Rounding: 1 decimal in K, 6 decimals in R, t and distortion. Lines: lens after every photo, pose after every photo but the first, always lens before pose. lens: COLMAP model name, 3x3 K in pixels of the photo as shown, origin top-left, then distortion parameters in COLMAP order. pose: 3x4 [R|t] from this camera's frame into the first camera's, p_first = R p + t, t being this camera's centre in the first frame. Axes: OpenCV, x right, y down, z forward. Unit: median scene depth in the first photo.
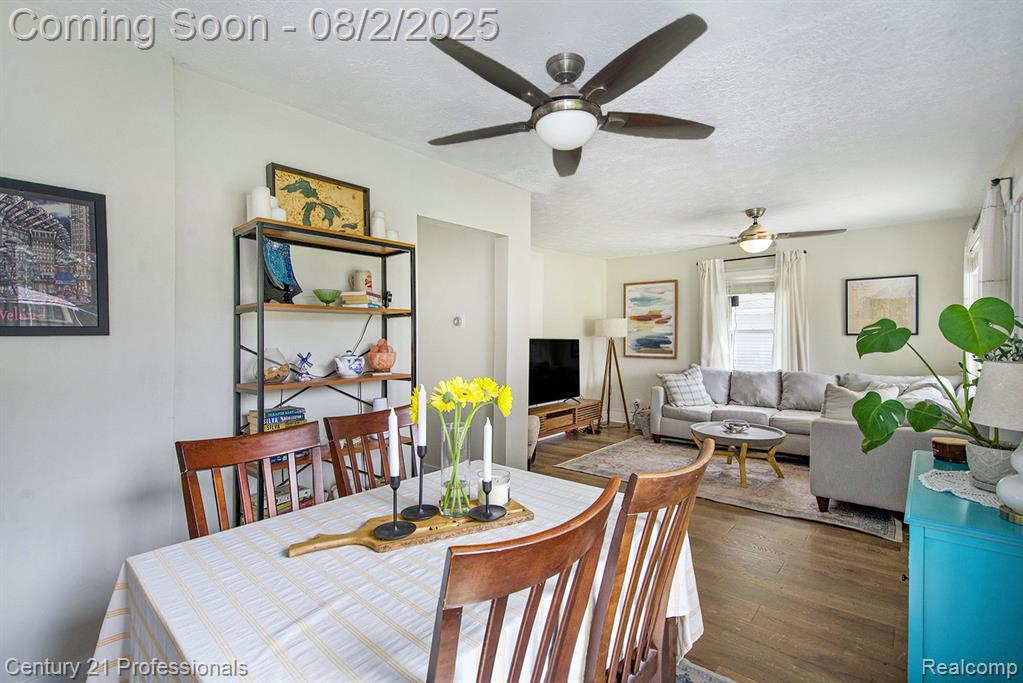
lens RADIAL K [[486.3, 0, 516.9], [0, 486.3, 354.4], [0, 0, 1]] dist [-0.000993, 0.029297]
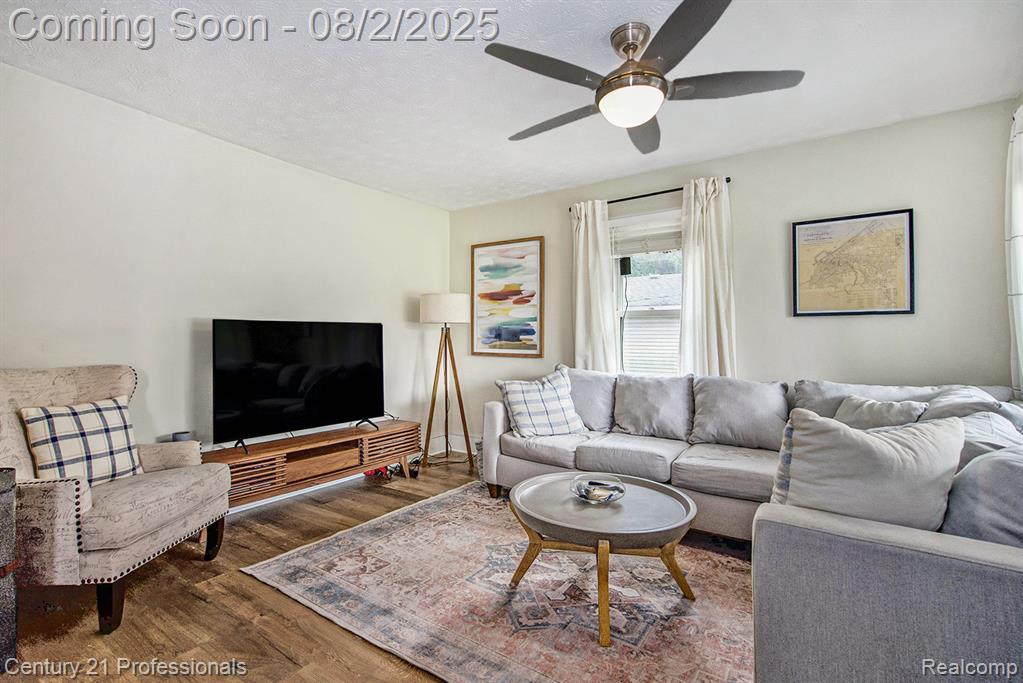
lens RADIAL K [[474.2, 0, 499.1], [0, 474.2, 341.6], [0, 0, 1]] dist [-0.002513, 0.000443]
pose [[0.996108, 0.011324, 0.087408, 0.243345], [-0.007854, 0.999171, -0.039939, 0.015885], [-0.087788, 0.039097, 0.995372, 0.421860]]
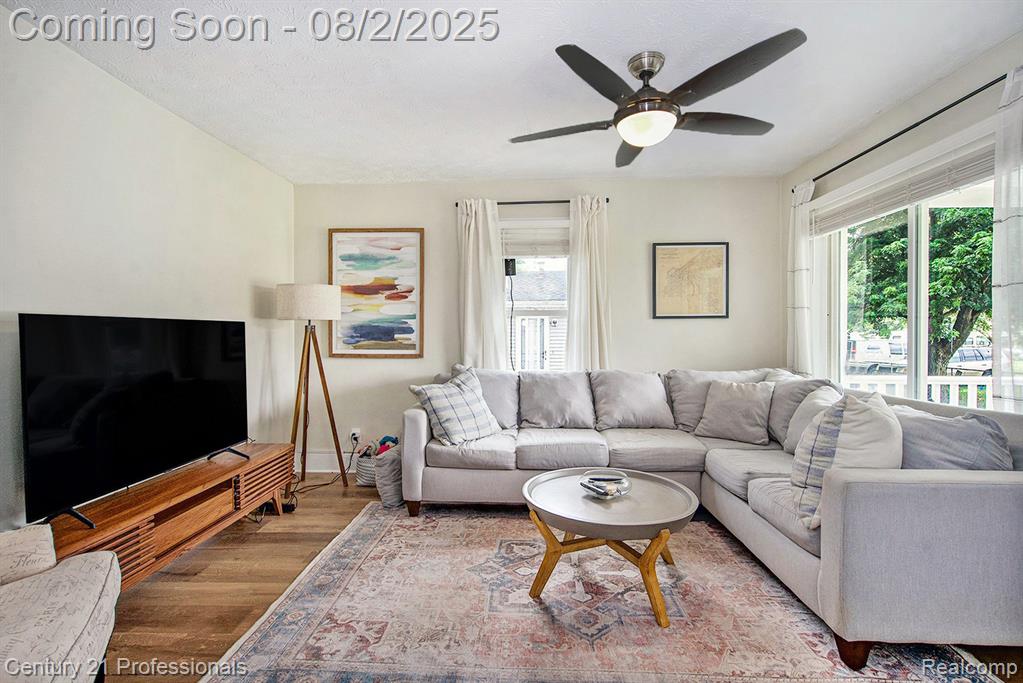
lens RADIAL K [[473.1, 0, 499.7], [0, 473.1, 337.9], [0, 0, 1]] dist [-0.009231, 0.000200]
pose [[0.793563, -0.000823, 0.608487, 0.048639], [0.023389, 0.999301, -0.029152, 0.004891], [-0.608038, 0.037366, 0.793028, 0.529807]]
